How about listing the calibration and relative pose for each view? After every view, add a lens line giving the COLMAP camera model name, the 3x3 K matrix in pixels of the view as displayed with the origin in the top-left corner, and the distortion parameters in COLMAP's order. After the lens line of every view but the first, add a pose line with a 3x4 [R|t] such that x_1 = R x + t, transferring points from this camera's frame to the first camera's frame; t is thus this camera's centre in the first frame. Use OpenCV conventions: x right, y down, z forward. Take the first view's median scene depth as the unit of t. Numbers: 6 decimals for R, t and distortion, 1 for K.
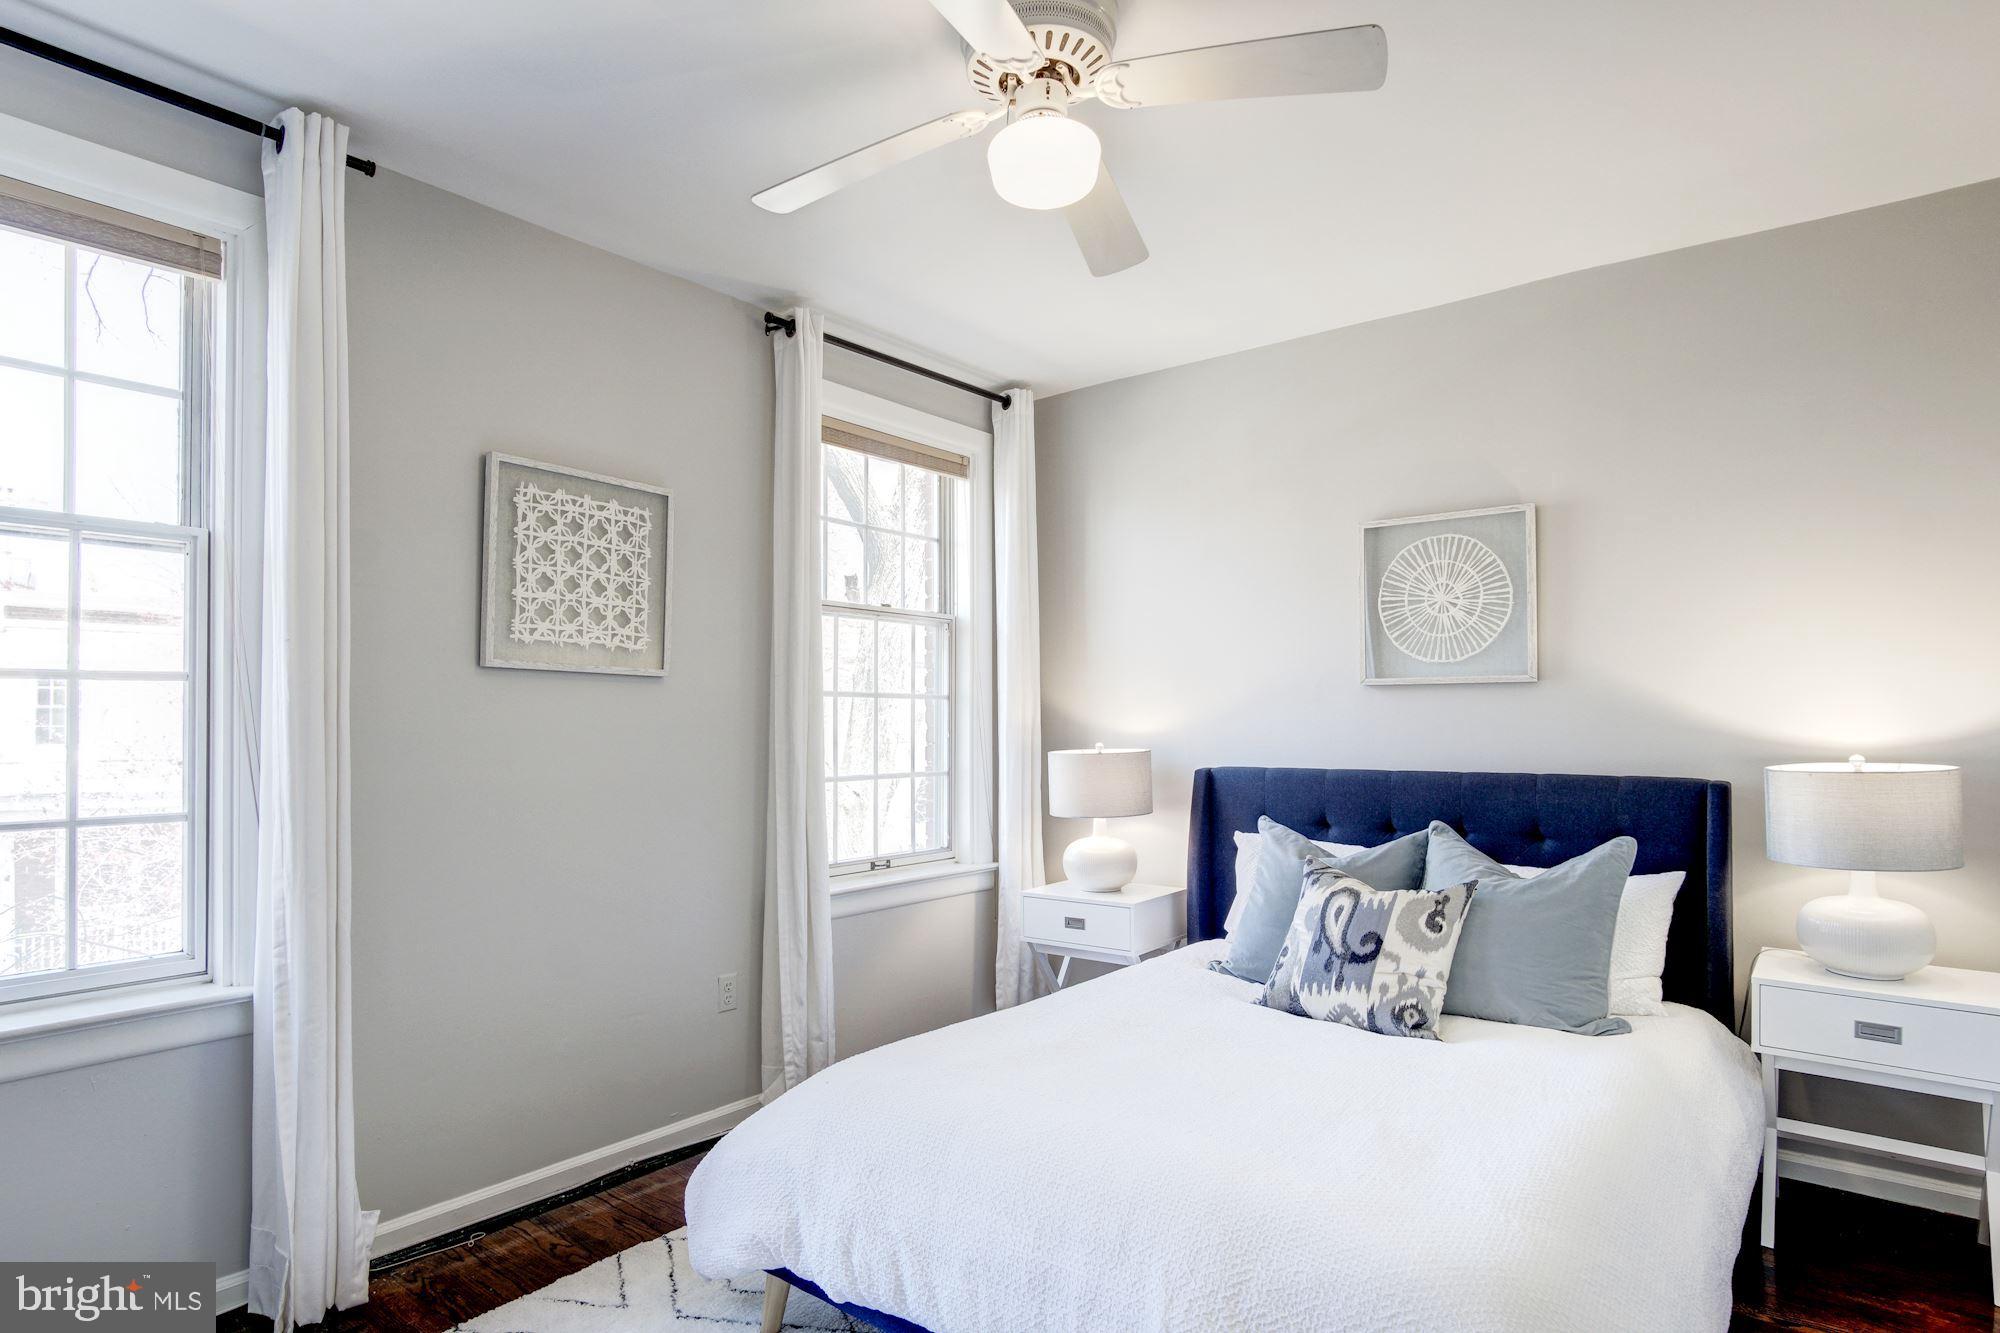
lens RADIAL K [[1074.2, 0, 1080.1], [0, 1074.2, 741.9], [0, 0, 1]] dist [-0.014062, 0.003981]
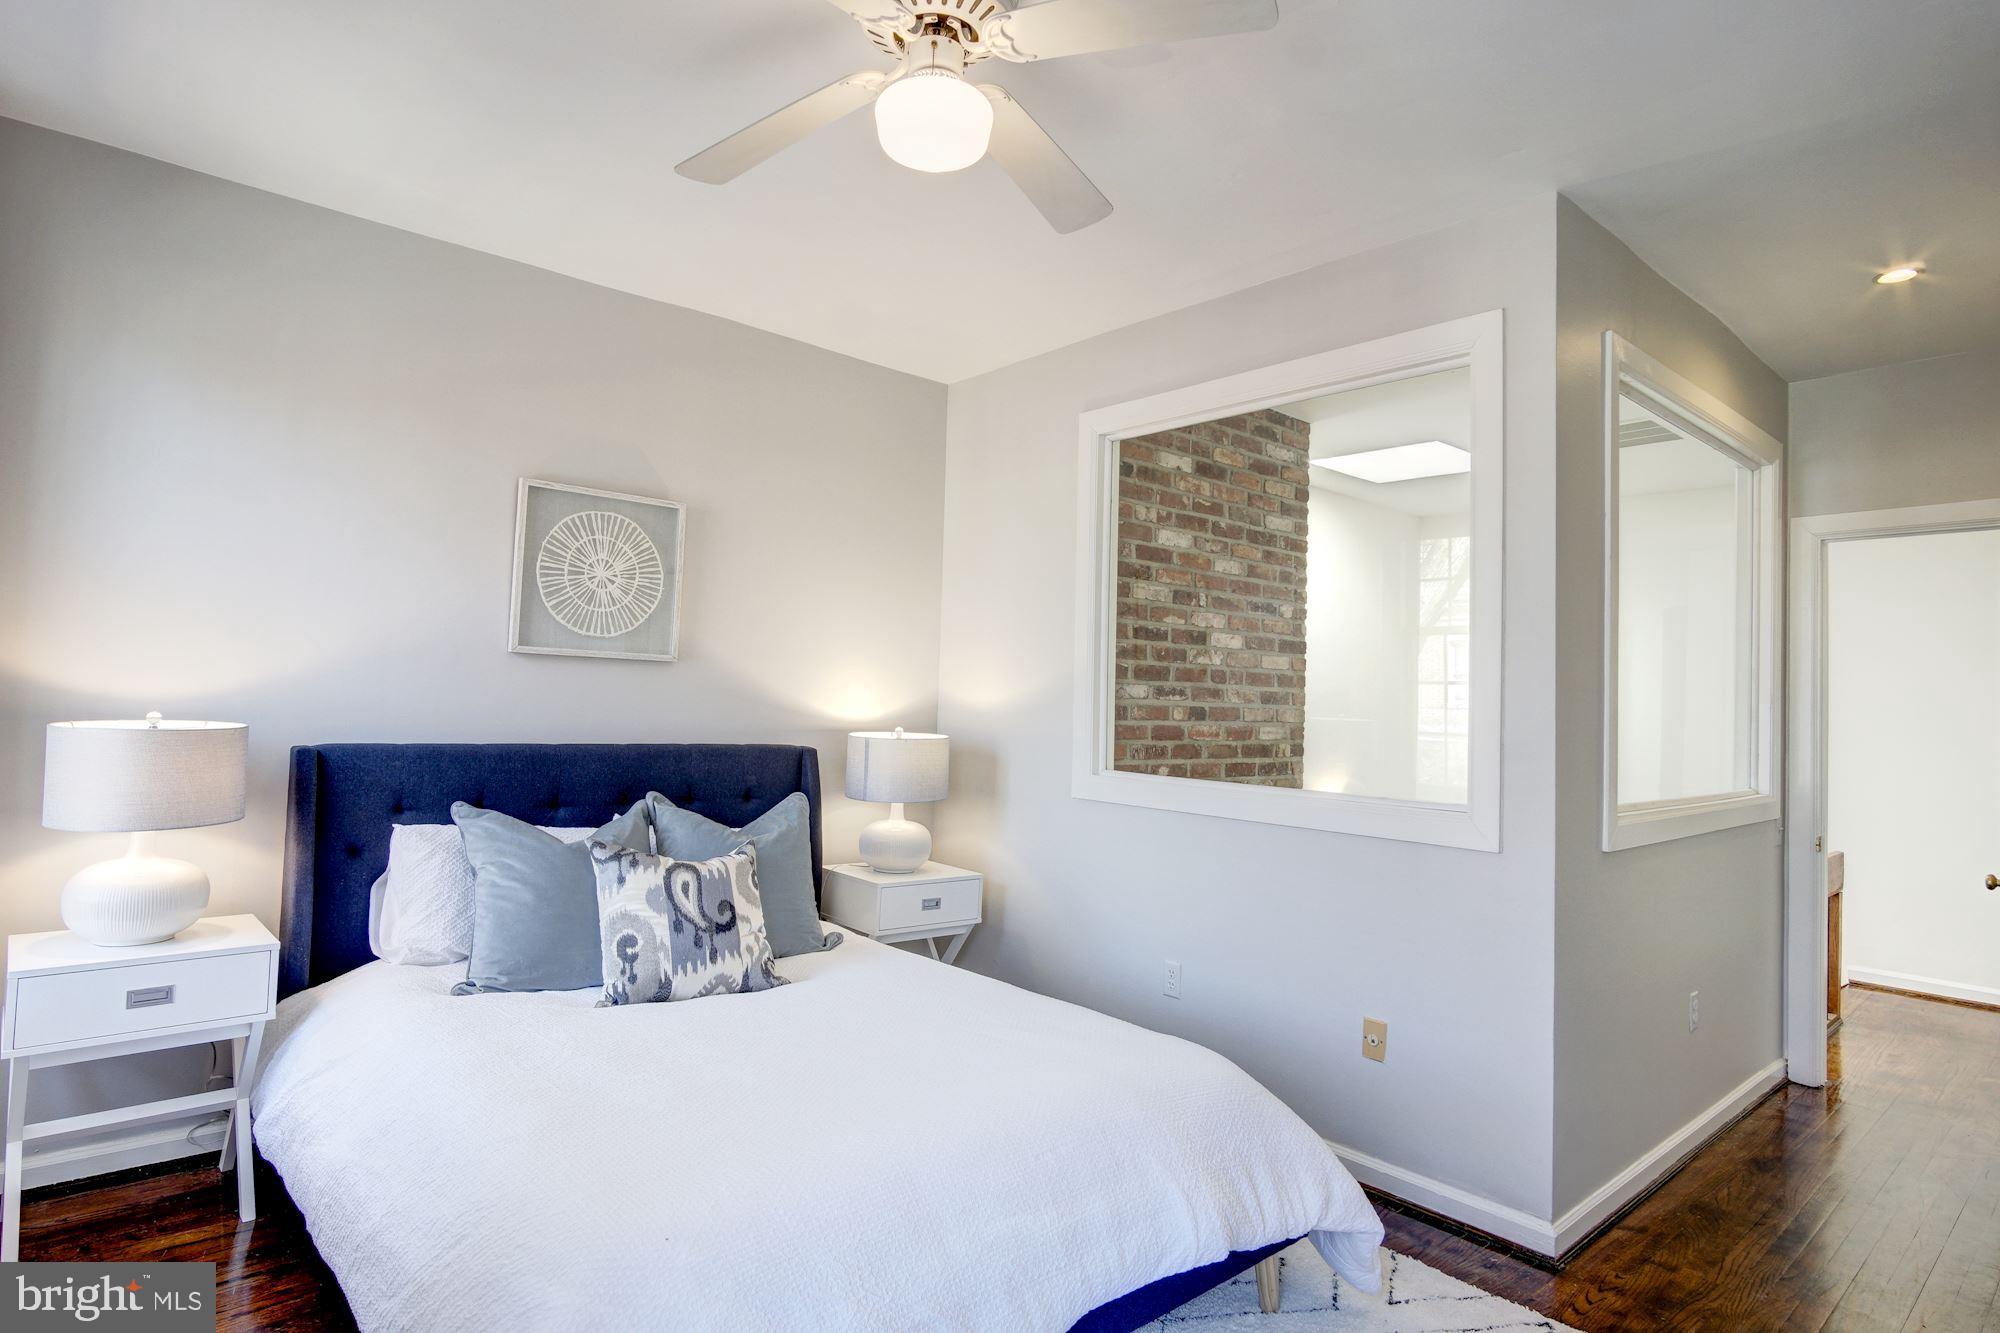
lens RADIAL K [[1074.2, 0, 1006.5], [0, 1074.2, 655.7], [0, 0, 1]] dist [-0.014062, 0.003981]
pose [[0.200909, 0.052943, 0.978178, -0.590533], [-0.015782, 0.998584, -0.050806, -0.010829], [-0.979483, -0.005230, 0.201460, 0.429252]]
